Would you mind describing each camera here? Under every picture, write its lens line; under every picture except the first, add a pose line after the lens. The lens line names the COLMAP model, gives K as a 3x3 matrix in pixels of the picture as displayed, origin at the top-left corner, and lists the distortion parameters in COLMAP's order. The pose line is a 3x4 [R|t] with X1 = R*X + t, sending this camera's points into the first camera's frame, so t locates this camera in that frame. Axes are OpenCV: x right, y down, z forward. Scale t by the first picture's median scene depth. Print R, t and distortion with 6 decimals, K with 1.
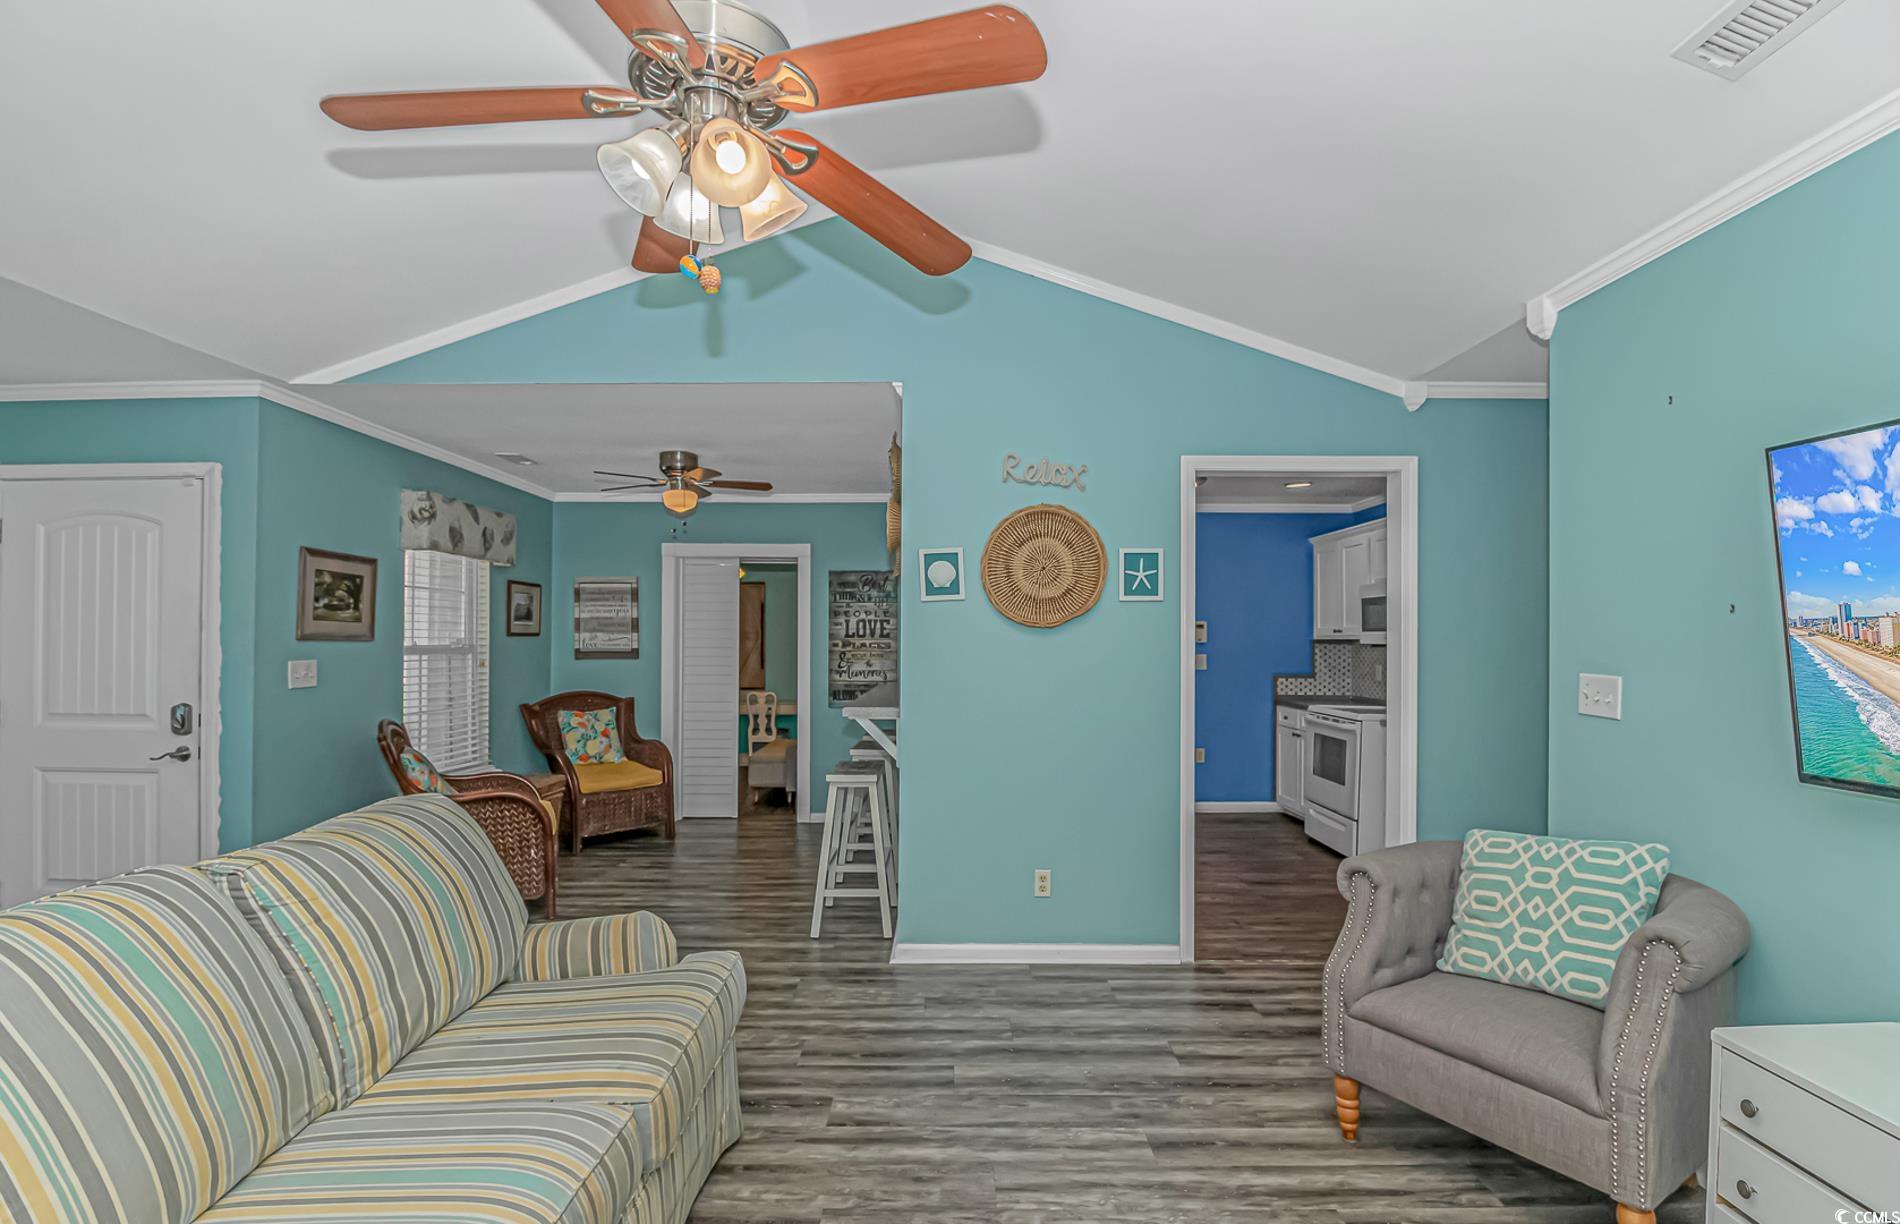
lens RADIAL K [[909.1, 0, 947.7], [0, 909.1, 642.5], [0, 0, 1]] dist [0.000129, 0.000040]
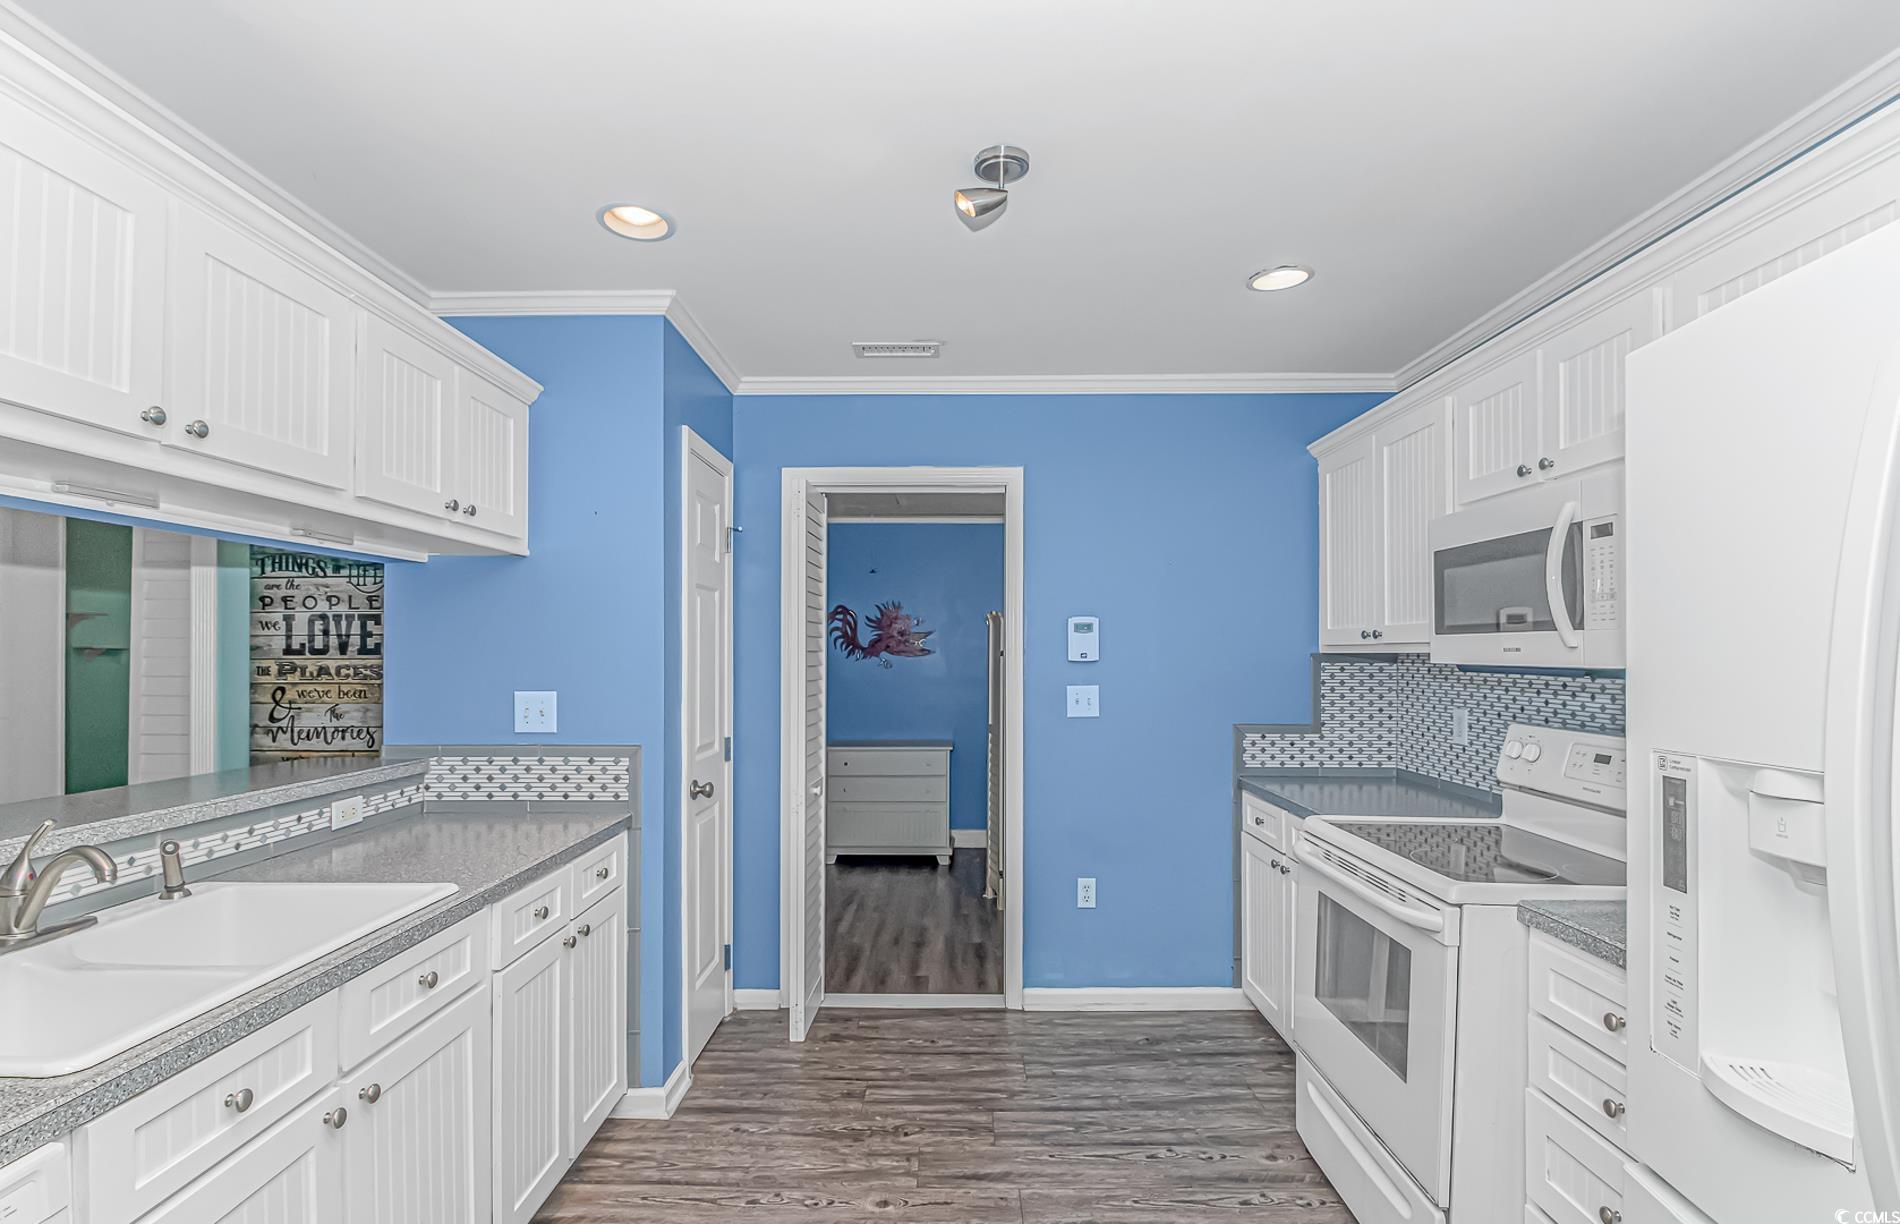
lens RADIAL K [[912.2, 0, 947.3], [0, 912.2, 657.8], [0, 0, 1]] dist [0.001602, 0.000376]
pose [[0.999947, -0.005144, -0.008919, 0.223014], [0.005143, 0.999987, -0.000073, -0.002045], [0.008919, 0.000027, 0.999960, 0.546412]]
